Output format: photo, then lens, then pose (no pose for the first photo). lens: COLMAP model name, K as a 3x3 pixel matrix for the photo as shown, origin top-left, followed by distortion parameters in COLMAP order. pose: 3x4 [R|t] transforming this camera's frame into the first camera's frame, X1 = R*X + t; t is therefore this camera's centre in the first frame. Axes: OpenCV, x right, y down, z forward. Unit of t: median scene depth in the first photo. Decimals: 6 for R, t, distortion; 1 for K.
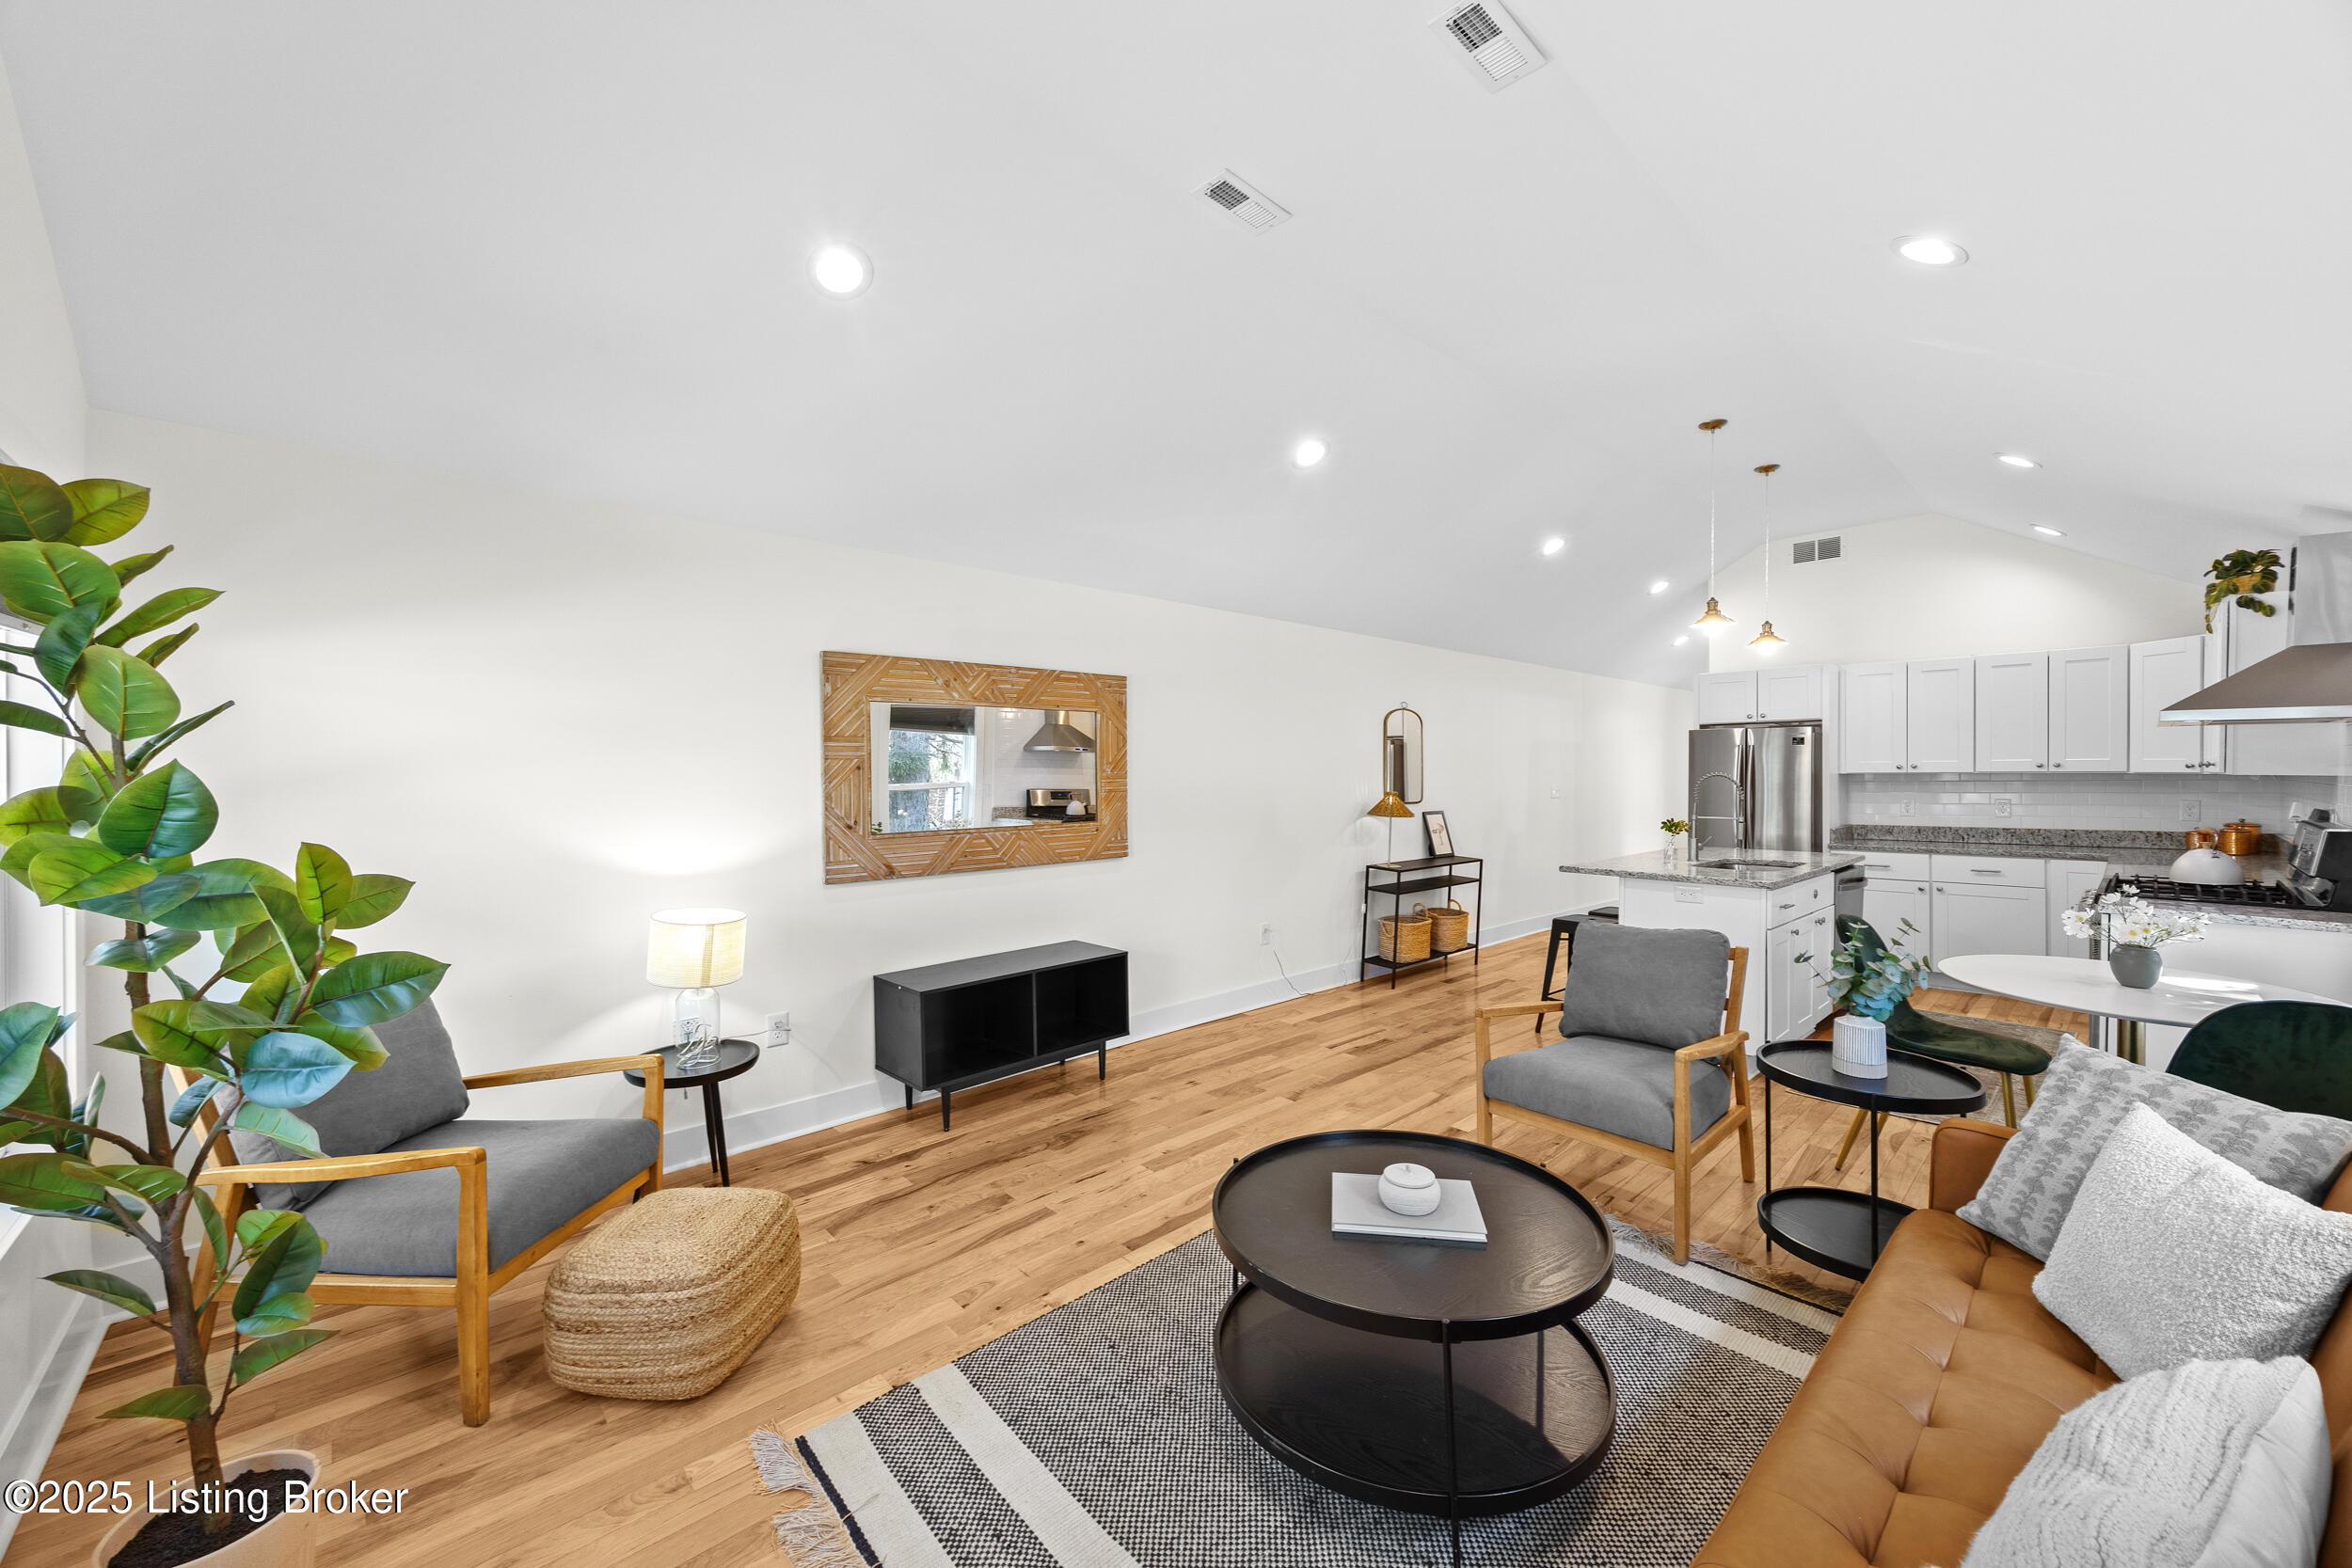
lens RADIAL K [[894.9, 0, 1201.8], [0, 894.9, 781.2], [0, 0, 1]] dist [-0.002833, -0.000349]
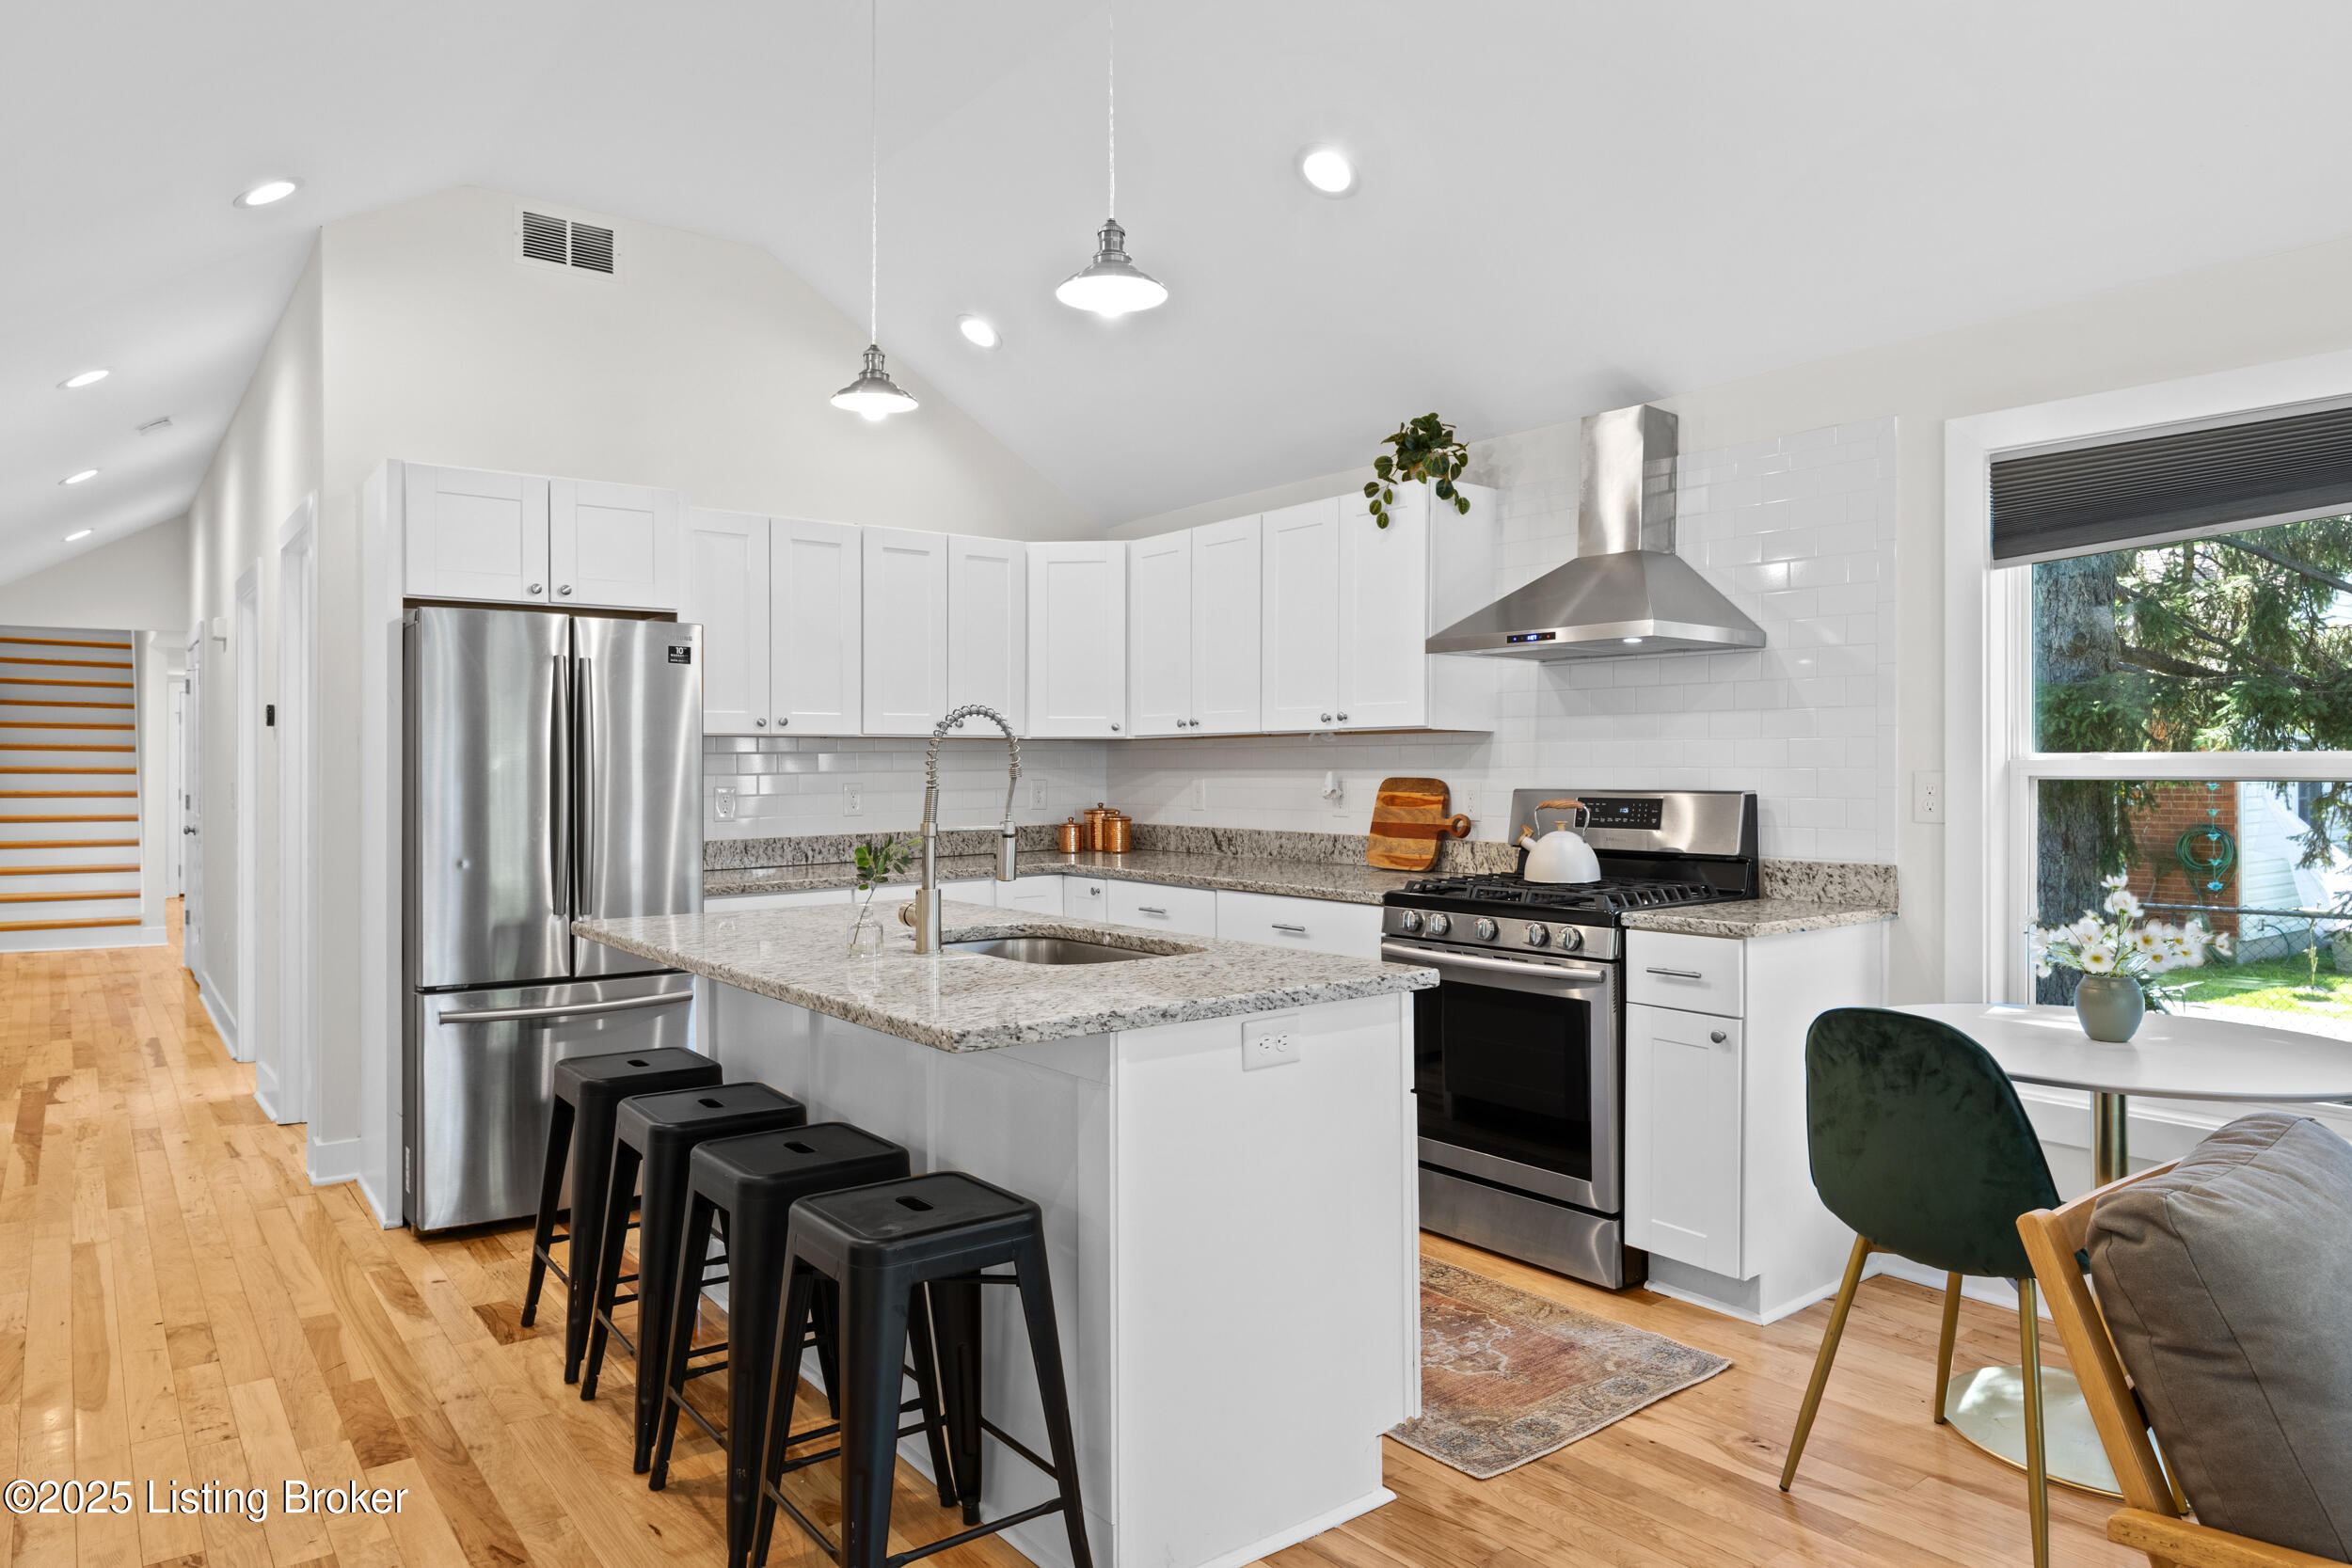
lens RADIAL K [[1457.5, 0, 1160.5], [0, 1457.5, 769.3], [0, 0, 1]] dist [-0.004978, -0.005774]
pose [[0.107808, 0.000808, 0.994171, -0.018668], [0.015025, 0.999884, -0.002442, 0.020673], [-0.994058, 0.015201, 0.107783, 0.917225]]
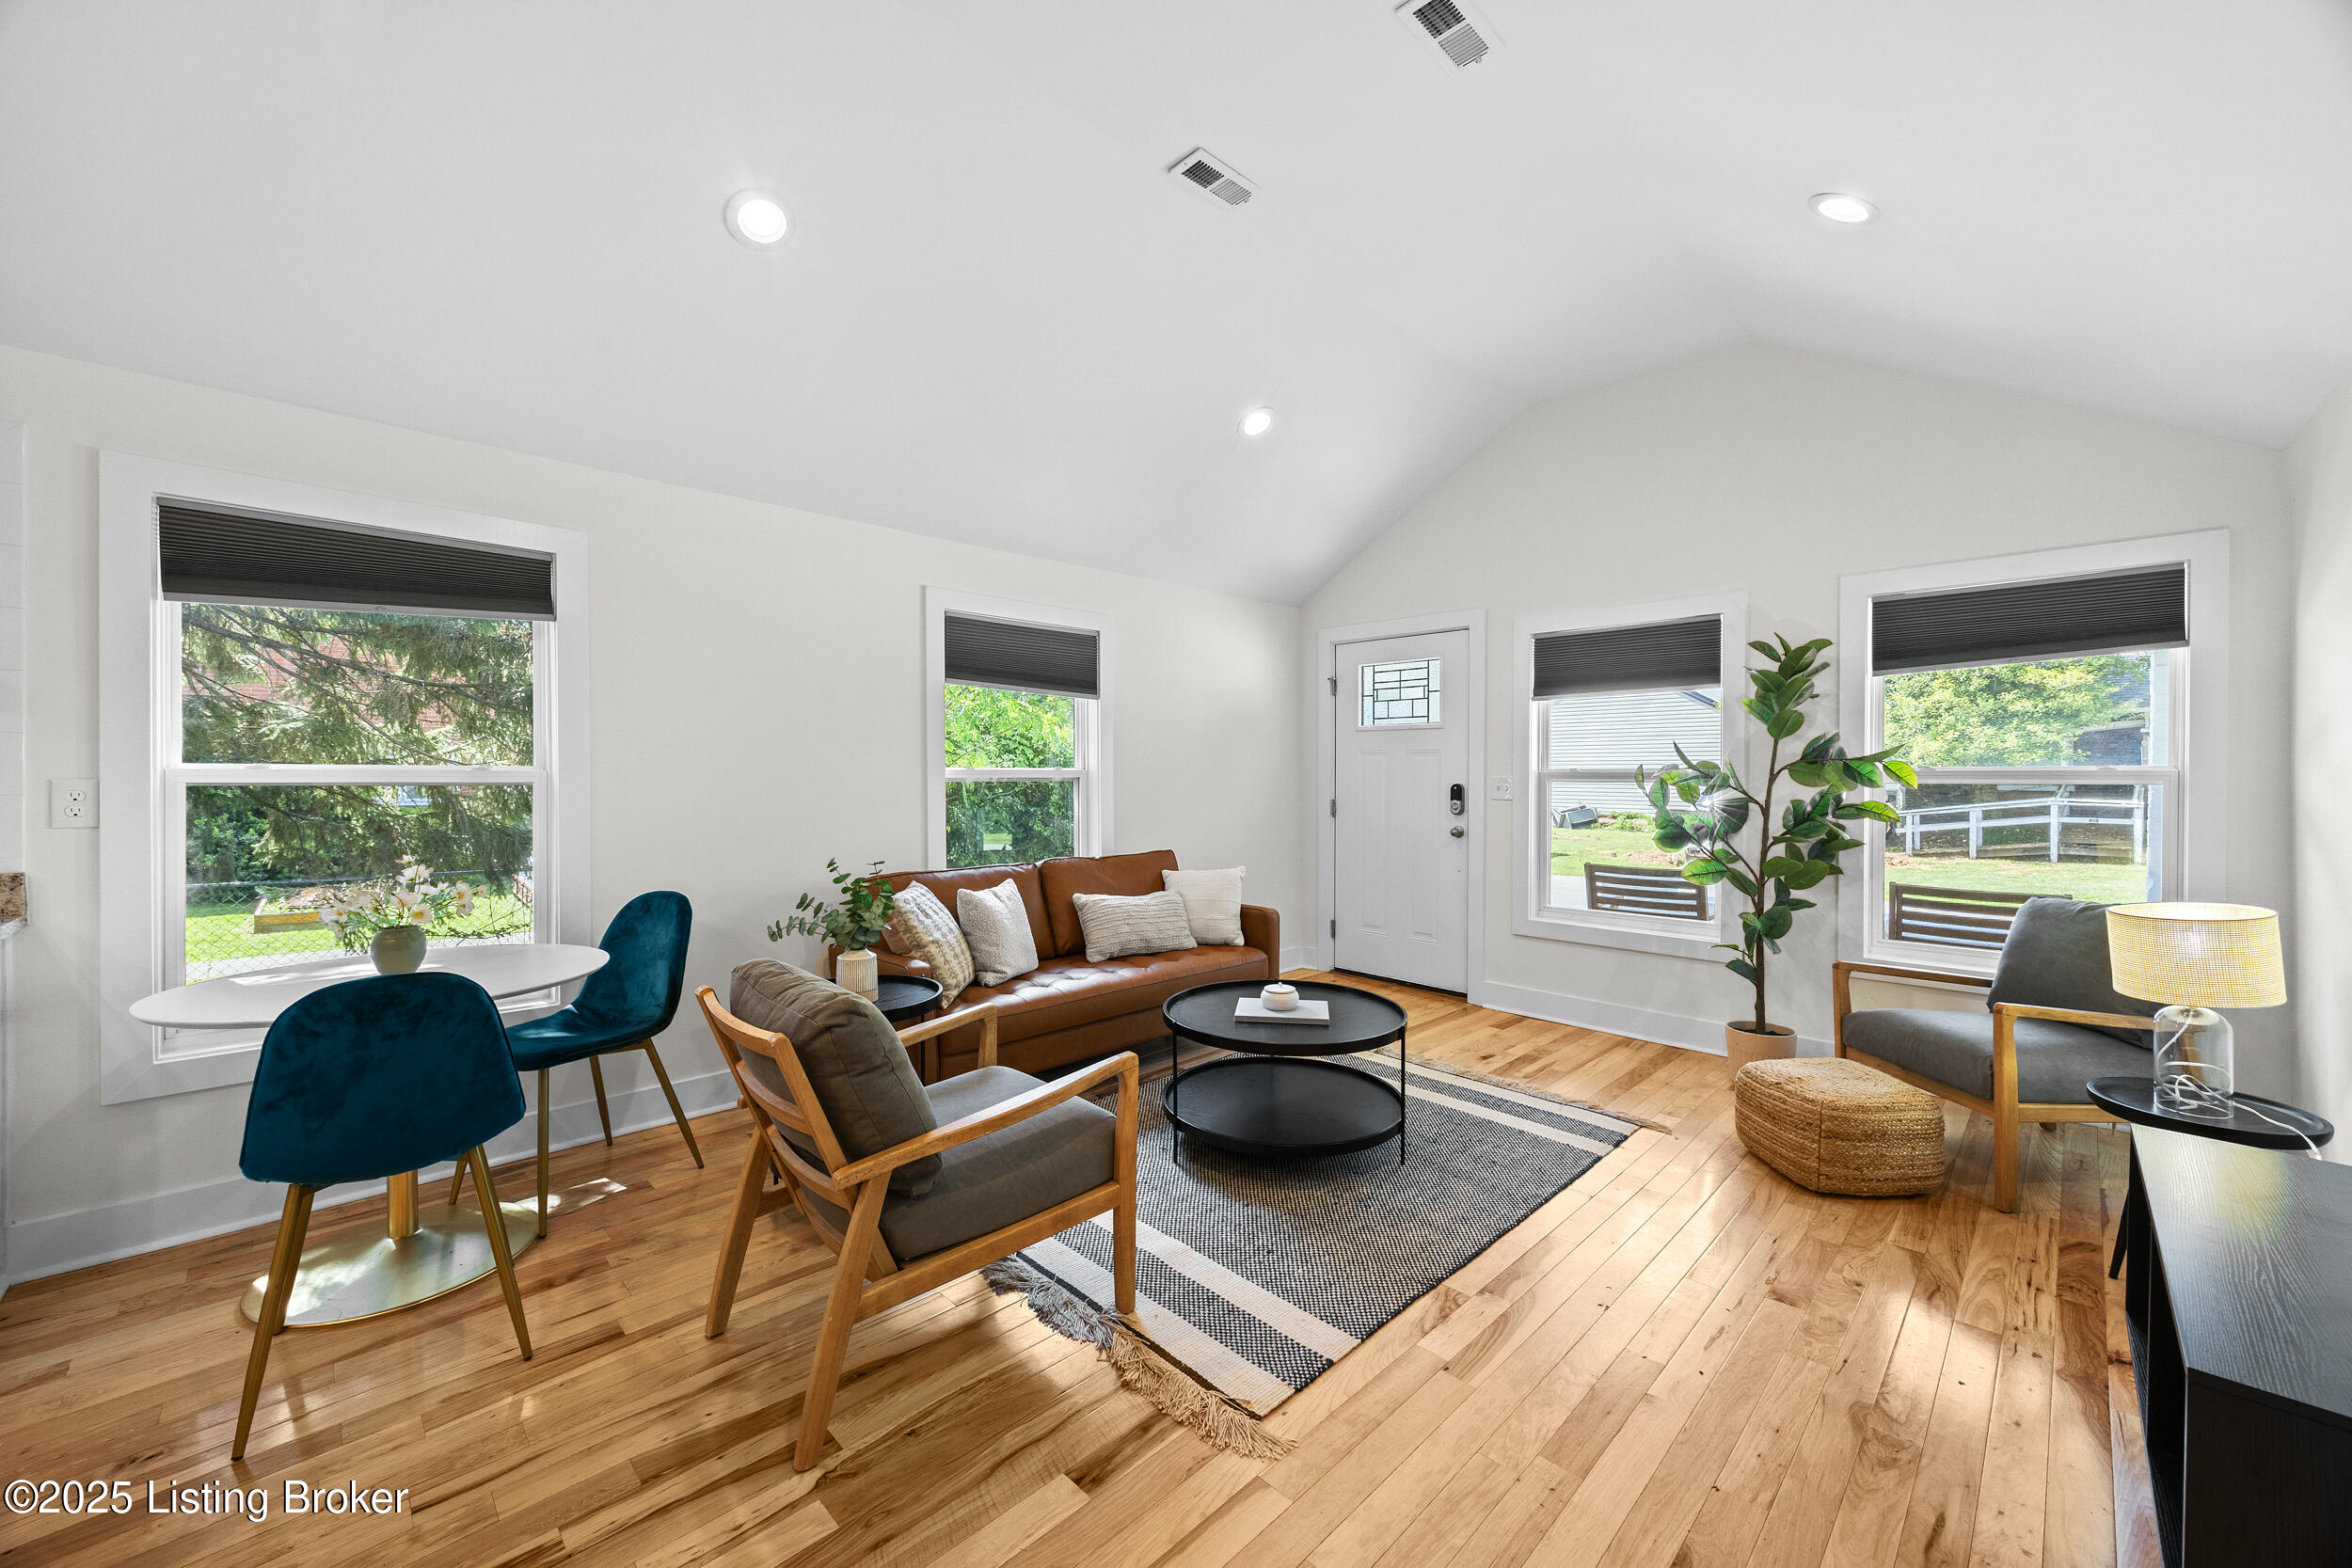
lens RADIAL K [[894.9, 0, 1207.0], [0, 894.9, 777.3], [0, 0, 1]] dist [-0.002833, -0.000349]
pose [[-0.999183, 0.002417, -0.040338, 0.183770], [0.001834, 0.999893, 0.014480, 0.018640], [0.040369, 0.014394, -0.999081, 1.115724]]
